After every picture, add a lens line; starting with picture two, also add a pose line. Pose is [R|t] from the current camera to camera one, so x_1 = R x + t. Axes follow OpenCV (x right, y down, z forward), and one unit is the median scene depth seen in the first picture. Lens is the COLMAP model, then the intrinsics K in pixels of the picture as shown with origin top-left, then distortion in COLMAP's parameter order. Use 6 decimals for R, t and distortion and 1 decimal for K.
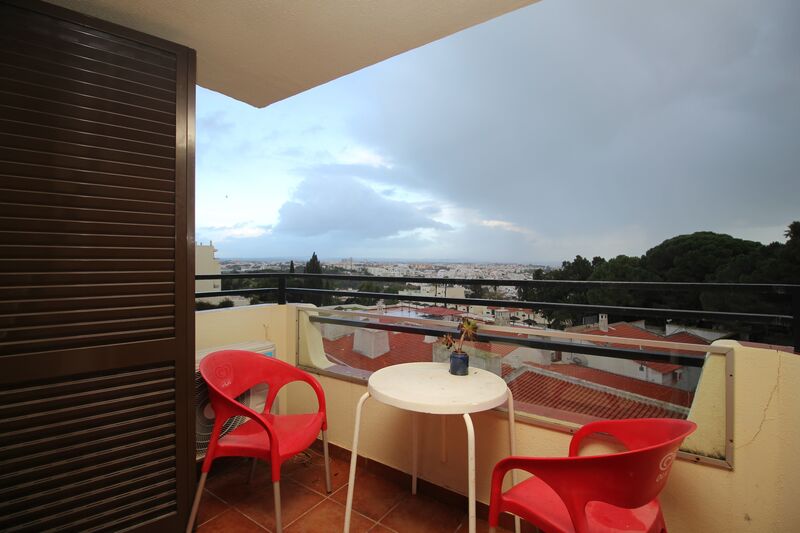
lens RADIAL K [[369.1, 0, 400.4], [0, 369.1, 256.3], [0, 0, 1]] dist [-0.015706, -0.004709]
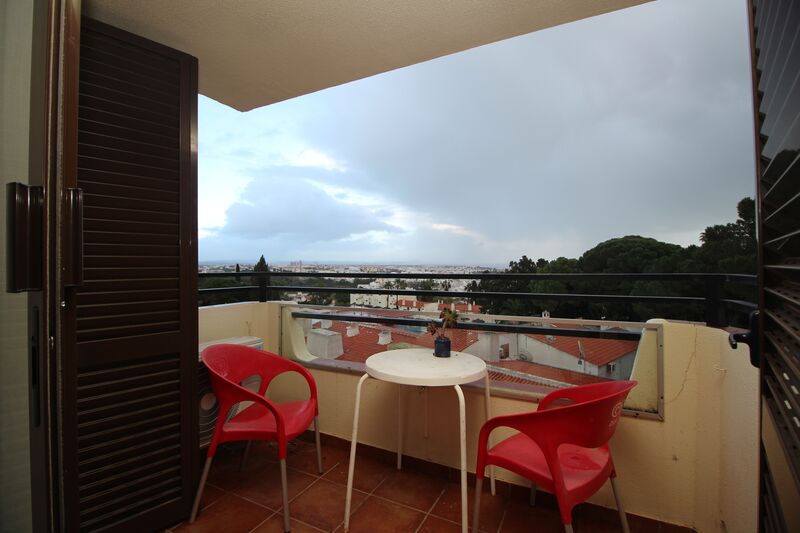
lens RADIAL K [[369.1, 0, 396.7], [0, 369.1, 258.1], [0, 0, 1]] dist [-0.015706, -0.004709]
pose [[0.992458, -0.003299, 0.122539, -0.106230], [0.003706, 0.999988, -0.003092, 0.015448], [-0.122528, 0.003523, 0.992459, -0.103579]]
